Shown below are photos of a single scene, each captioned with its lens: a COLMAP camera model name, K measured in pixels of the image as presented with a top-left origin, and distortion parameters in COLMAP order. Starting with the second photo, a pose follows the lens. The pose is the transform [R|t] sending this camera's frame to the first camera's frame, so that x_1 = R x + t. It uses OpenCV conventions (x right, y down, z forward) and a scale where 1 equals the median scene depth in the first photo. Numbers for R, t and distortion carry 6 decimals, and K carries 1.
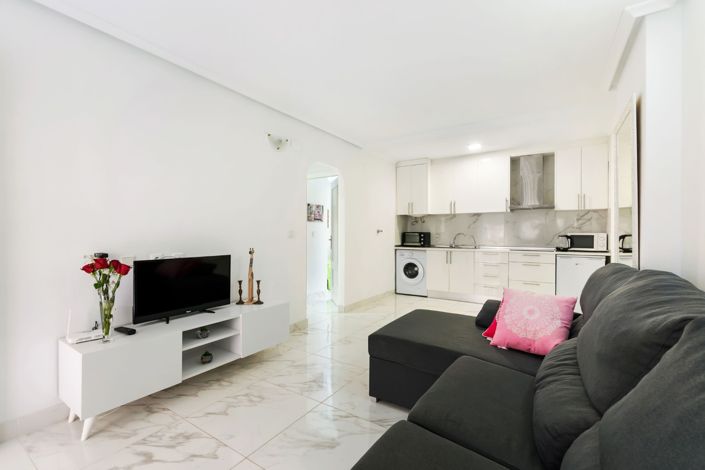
lens RADIAL K [[304.7, 0, 352.0], [0, 304.7, 236.6], [0, 0, 1]] dist [-0.003161, -0.000385]
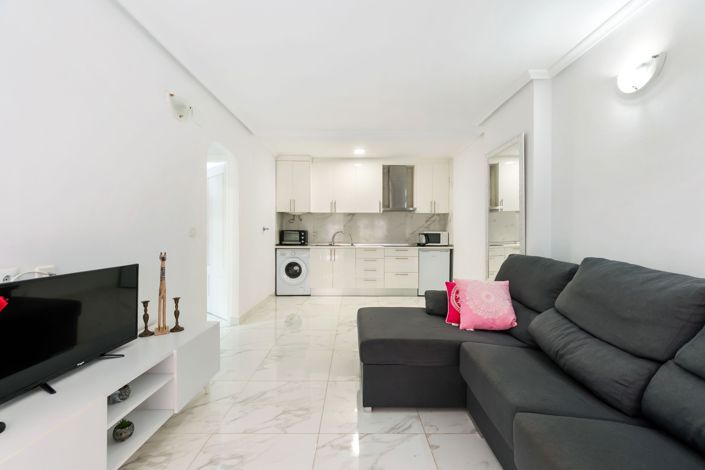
lens RADIAL K [[304.7, 0, 353.6], [0, 304.7, 236.1], [0, 0, 1]] dist [-0.003161, -0.000385]
pose [[0.833835, -0.006211, 0.551979, -0.219154], [0.003336, 0.999975, 0.006212, -0.001986], [-0.552004, -0.003338, 0.833835, 0.113093]]
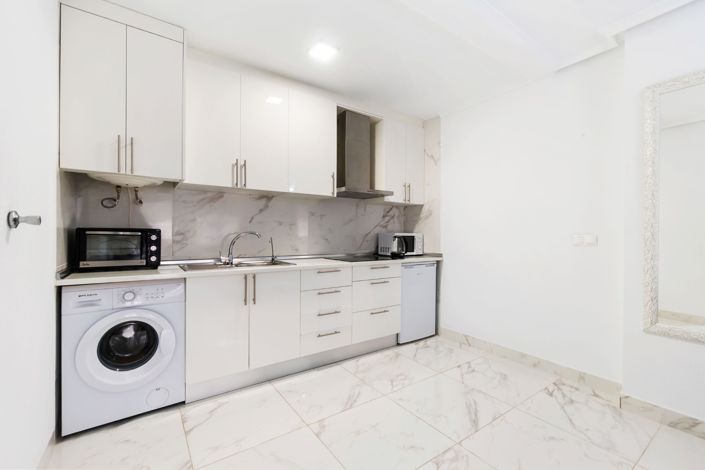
lens RADIAL K [[304.7, 0, 351.7], [0, 304.7, 236.8], [0, 0, 1]] dist [-0.003161, -0.000385]
pose [[0.367679, -0.006588, 0.929929, -0.024334], [0.004604, 0.999976, 0.005264, -0.006949], [-0.929941, 0.002346, 0.367700, 0.810871]]
